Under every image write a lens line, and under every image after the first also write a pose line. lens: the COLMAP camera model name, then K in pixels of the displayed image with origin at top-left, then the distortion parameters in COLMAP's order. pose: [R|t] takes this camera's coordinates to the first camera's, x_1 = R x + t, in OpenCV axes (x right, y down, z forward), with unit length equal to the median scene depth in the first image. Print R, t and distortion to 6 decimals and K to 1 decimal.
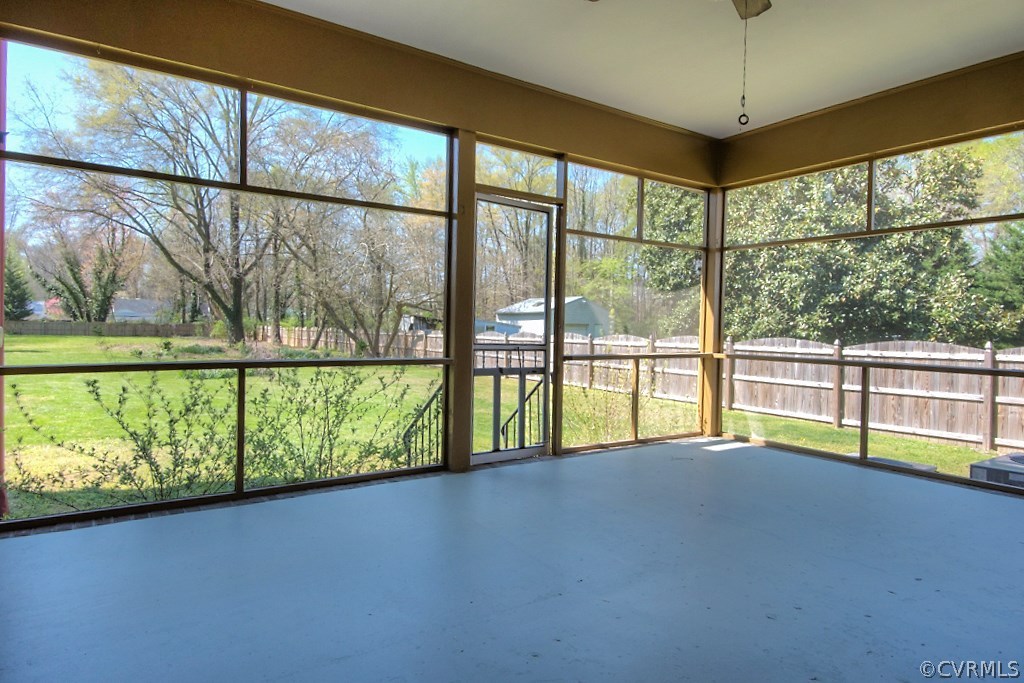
lens RADIAL K [[535.4, 0, 501.2], [0, 535.4, 329.0], [0, 0, 1]] dist [0.001812, -0.015424]
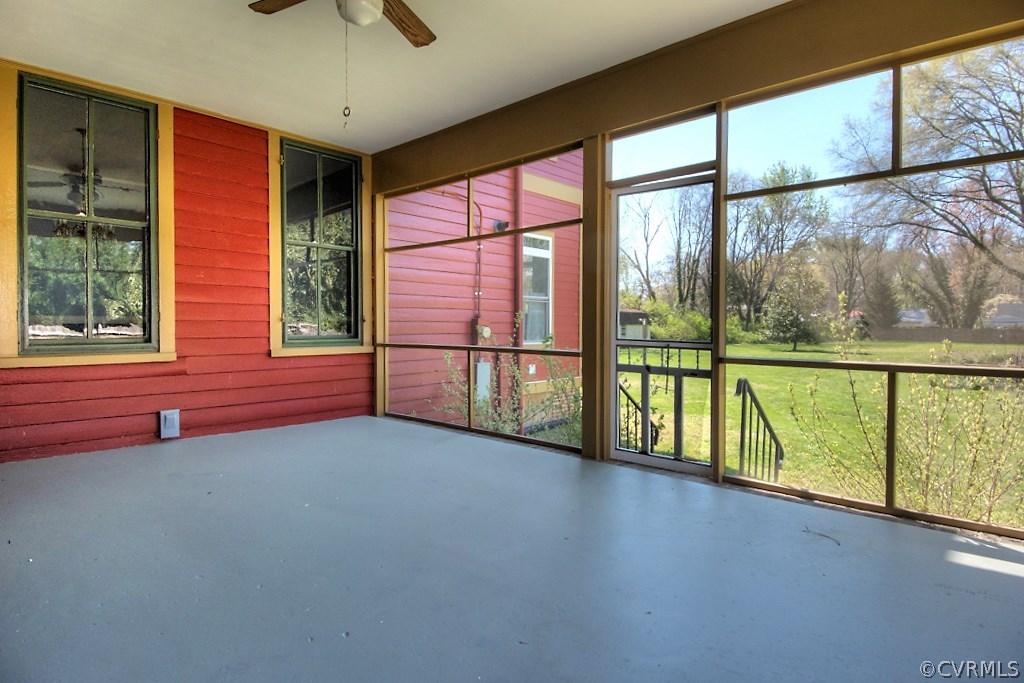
lens RADIAL K [[535.4, 0, 501.2], [0, 535.4, 329.0], [0, 0, 1]] dist [0.001812, -0.015424]
pose [[0.270654, -0.008260, -0.962641, 0.823888], [-0.001202, 0.999960, -0.008918, 0.016837], [0.962676, 0.003571, 0.270633, 0.492481]]
